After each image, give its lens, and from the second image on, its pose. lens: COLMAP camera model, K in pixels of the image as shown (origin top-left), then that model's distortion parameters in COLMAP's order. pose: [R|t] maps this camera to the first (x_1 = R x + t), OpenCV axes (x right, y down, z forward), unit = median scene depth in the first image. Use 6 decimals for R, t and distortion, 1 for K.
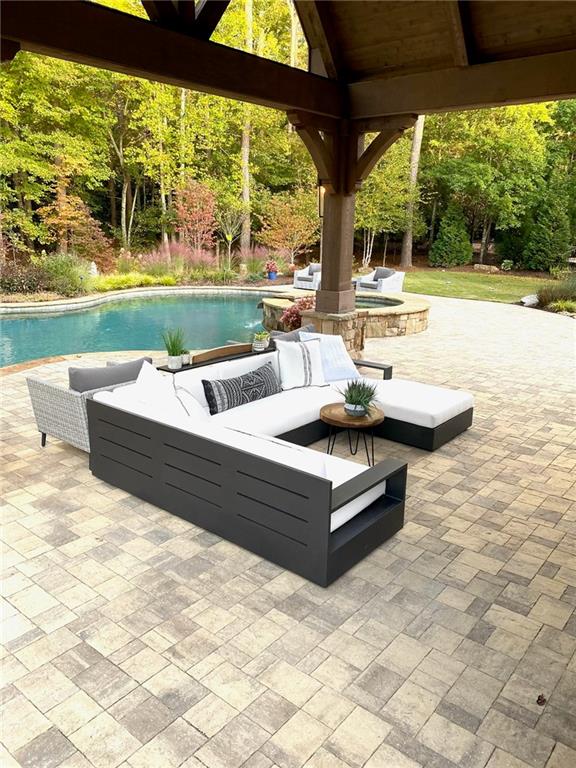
lens RADIAL K [[587.0, 0, 288.0], [0, 587.0, 384.0], [0, 0, 1]] dist [0.003056, 0.001164]
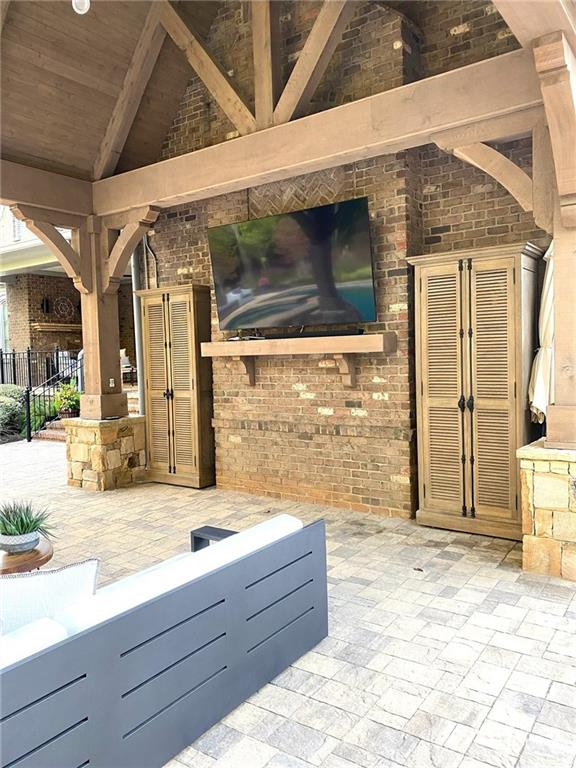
lens RADIAL K [[587.0, 0, 288.0], [0, 587.0, 384.0], [0, 0, 1]] dist [0.003056, 0.001164]
pose [[-0.065265, -0.073971, 0.995123, -0.627036], [0.299791, 0.949726, 0.090258, -0.112328], [-0.951770, 0.304219, -0.039808, 0.704575]]
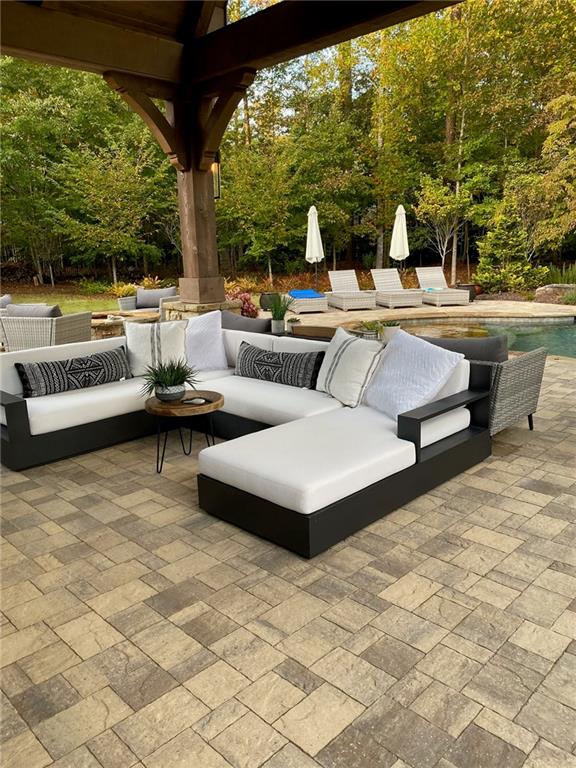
lens RADIAL K [[587.0, 0, 288.0], [0, 587.0, 384.0], [0, 0, 1]] dist [0.003056, 0.001164]
pose [[-0.083314, 0.210685, -0.973997, 0.967355], [-0.246843, 0.942572, 0.225002, -0.208856], [0.965467, 0.259170, -0.026524, 1.256292]]
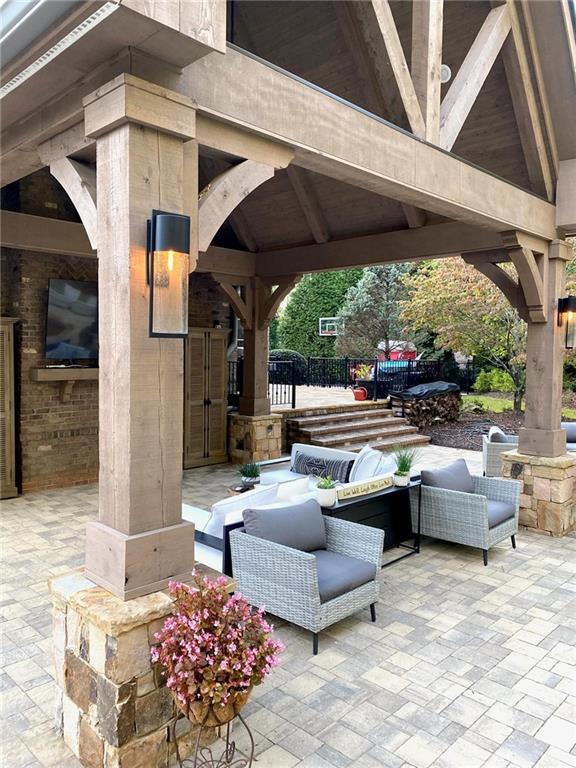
lens RADIAL K [[587.0, 0, 288.0], [0, 587.0, 384.0], [0, 0, 1]] dist [0.003056, 0.001164]
pose [[-0.996669, -0.032002, 0.075012, -0.063801], [-0.005703, 0.944891, 0.327336, -0.651796], [-0.081353, 0.325818, -0.941926, 2.335148]]
